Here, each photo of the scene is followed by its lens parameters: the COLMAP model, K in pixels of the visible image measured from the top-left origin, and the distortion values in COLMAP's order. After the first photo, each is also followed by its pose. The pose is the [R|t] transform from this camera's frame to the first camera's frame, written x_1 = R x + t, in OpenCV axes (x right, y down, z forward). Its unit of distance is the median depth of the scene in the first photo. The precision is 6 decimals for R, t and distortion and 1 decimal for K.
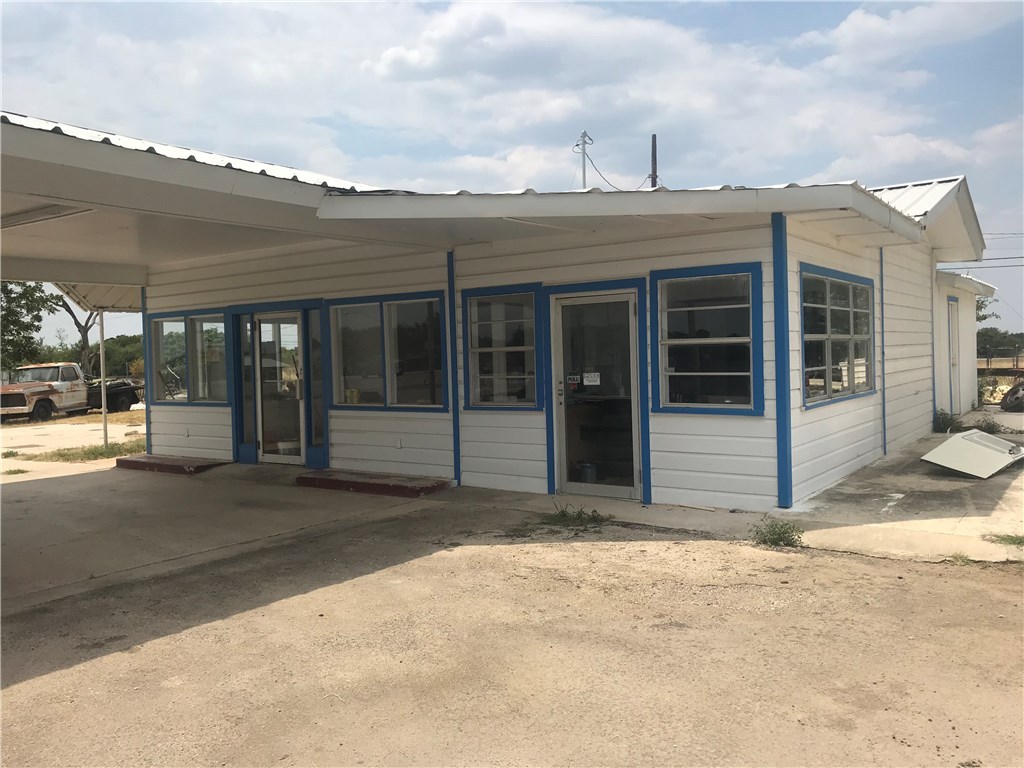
lens RADIAL K [[842.7, 0, 513.6], [0, 842.7, 366.1], [0, 0, 1]] dist [0.048051, -0.059441]
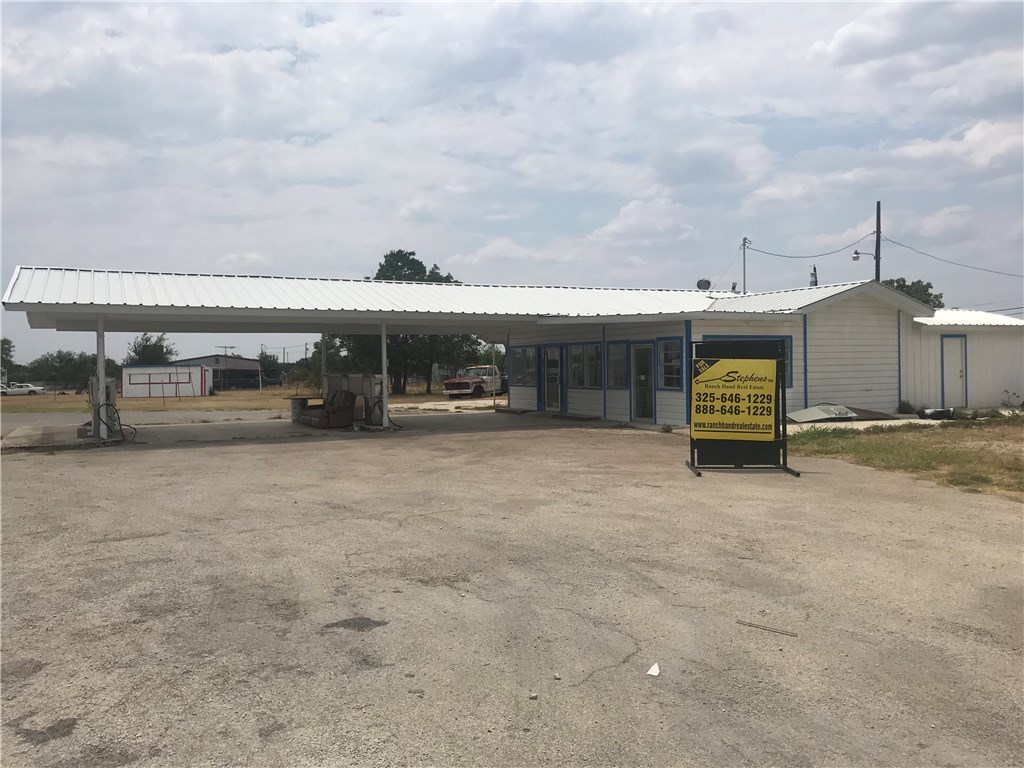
lens RADIAL K [[842.7, 0, 513.3], [0, 842.7, 377.7], [0, 0, 1]] dist [0.048051, -0.059441]
pose [[0.884473, 0.021376, -0.466101, 0.857107], [-0.016471, 0.999758, 0.014595, -0.013831], [0.466300, -0.005232, 0.884611, -1.347990]]
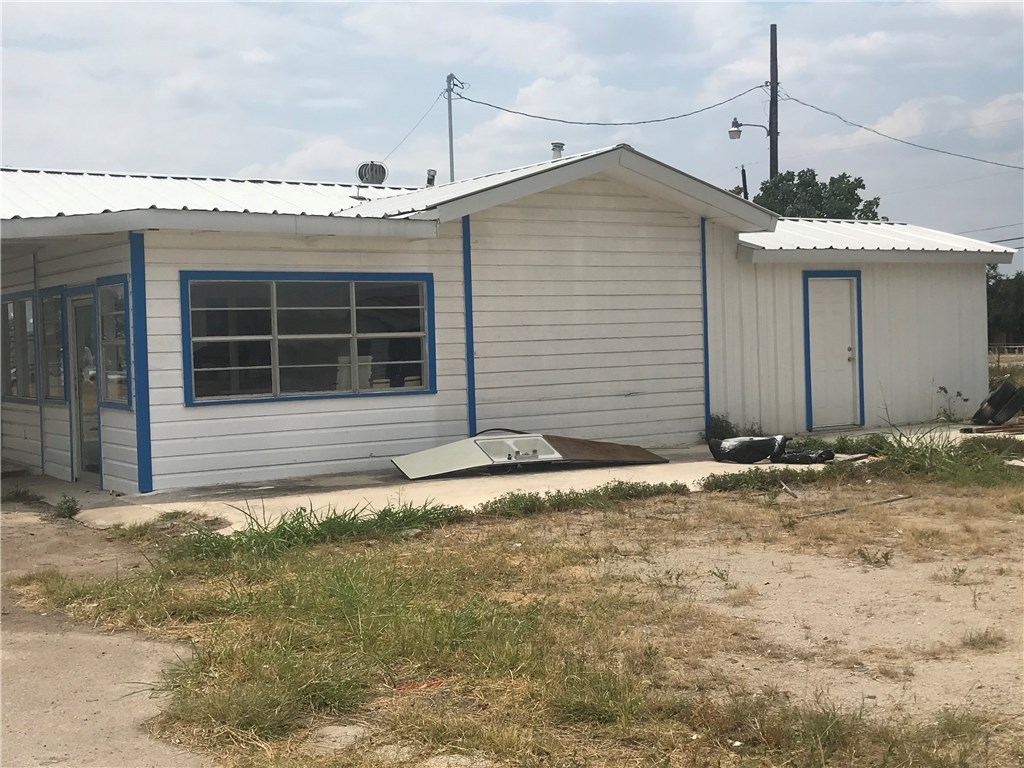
lens RADIAL K [[1333.4, 0, 509.8], [0, 1333.4, 387.1], [0, 0, 1]] dist [0.098650, 0.000000]
pose [[0.932789, 0.013760, -0.360161, 1.102144], [-0.002092, 0.999461, 0.032765, -0.024999], [0.360417, -0.029809, 0.932315, -0.379804]]
